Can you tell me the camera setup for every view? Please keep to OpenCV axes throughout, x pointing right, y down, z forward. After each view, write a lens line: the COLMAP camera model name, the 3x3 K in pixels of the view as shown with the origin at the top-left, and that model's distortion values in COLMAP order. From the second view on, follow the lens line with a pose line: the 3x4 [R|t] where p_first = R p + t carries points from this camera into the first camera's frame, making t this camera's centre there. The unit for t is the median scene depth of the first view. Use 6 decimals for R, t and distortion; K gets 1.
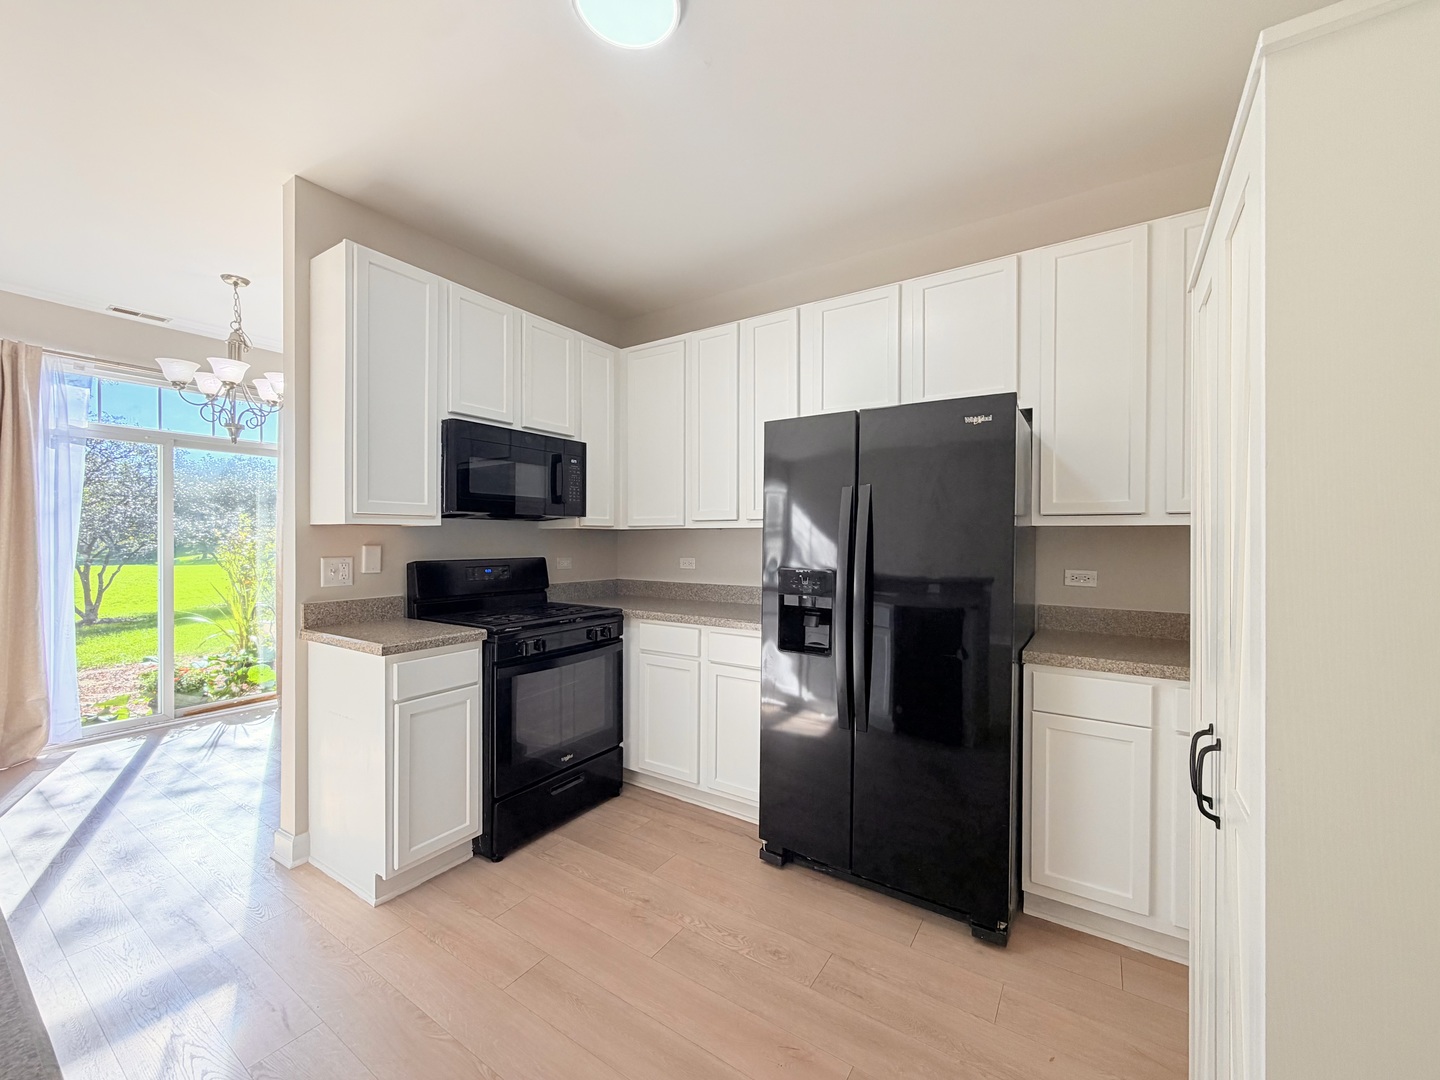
lens RADIAL K [[574.7, 0, 720.0], [0, 574.7, 540.0], [0, 0, 1]] dist [-0.000420, 0.000056]
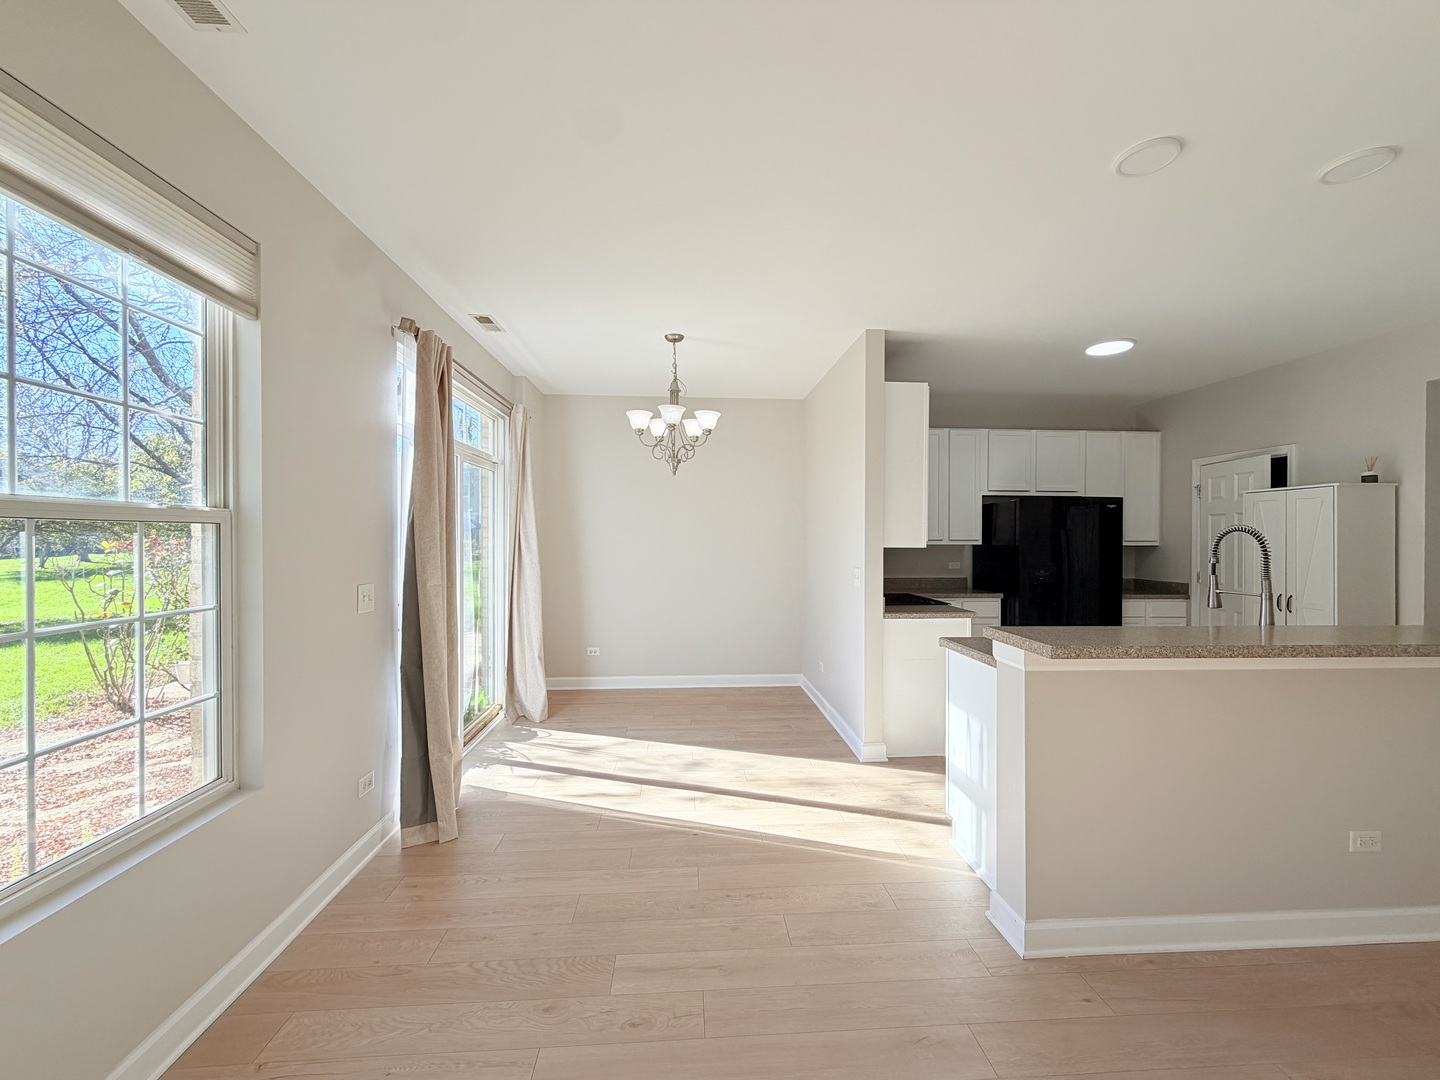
lens RADIAL K [[595.4, 0, 711.0], [0, 595.4, 536.7], [0, 0, 1]] dist [0.000999, 0.000164]
pose [[0.794723, 0.002662, 0.606967, -1.528729], [0.000390, 0.999988, -0.004896, -0.033430], [-0.606973, 0.004128, 0.794712, -0.022892]]
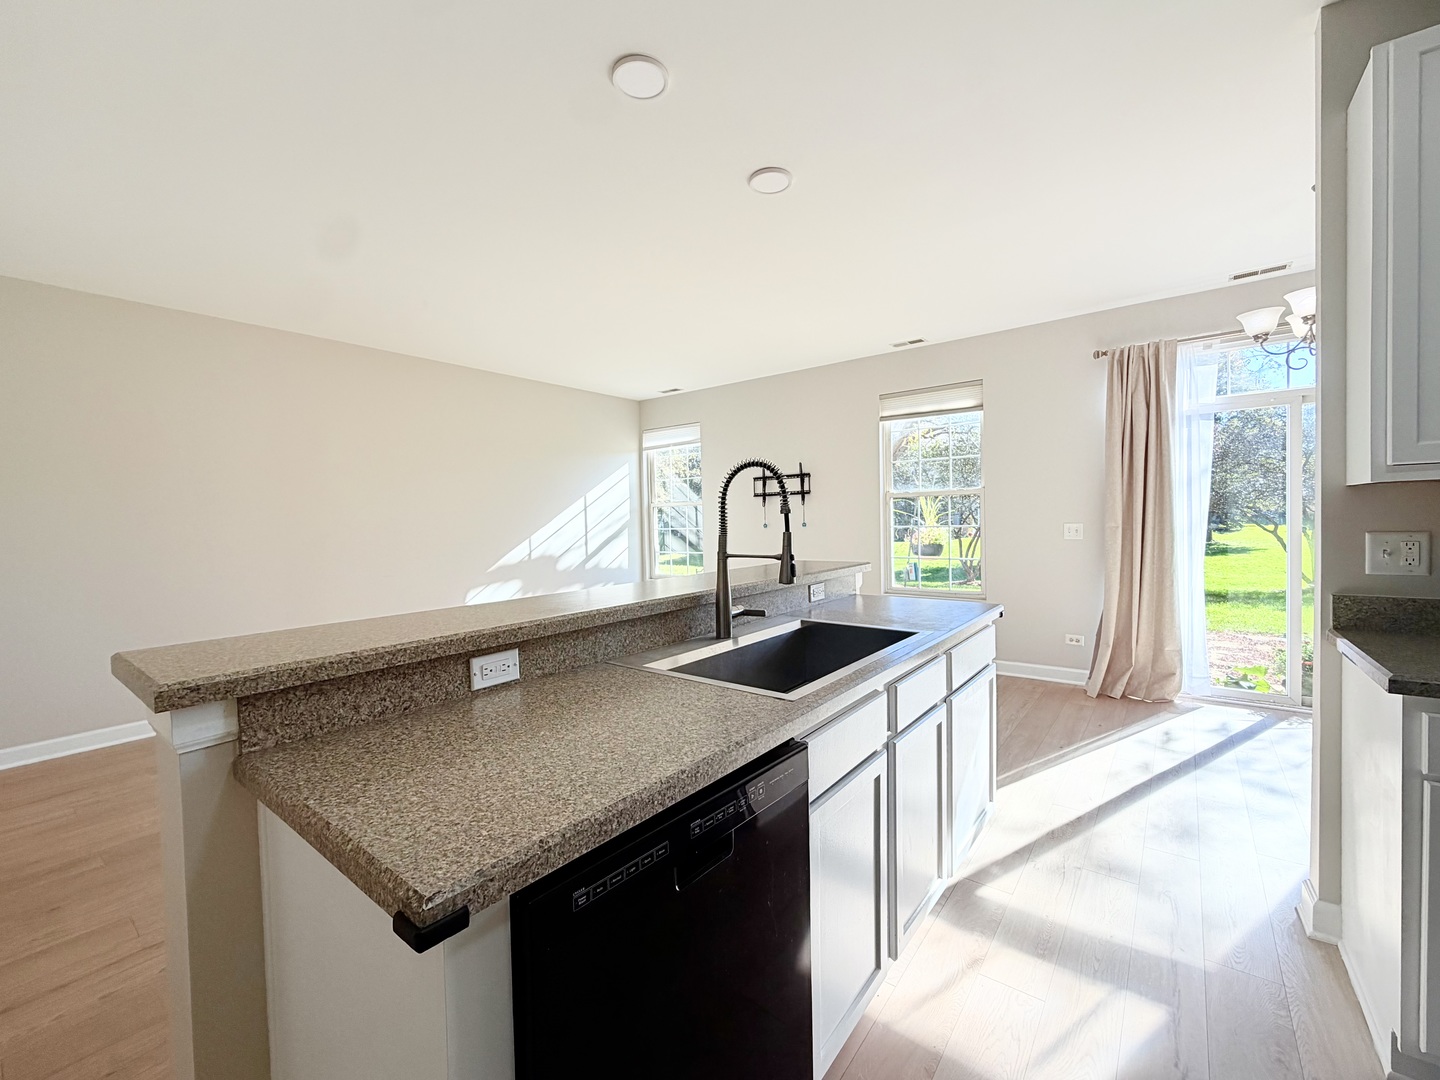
lens RADIAL K [[595.4, 0, 711.0], [0, 595.4, 536.7], [0, 0, 1]] dist [0.000999, 0.000164]
pose [[-0.068473, 0.029186, -0.997226, 0.056785], [0.019113, 0.999427, 0.027938, 0.000458], [0.997470, -0.017147, -0.068992, 0.177747]]
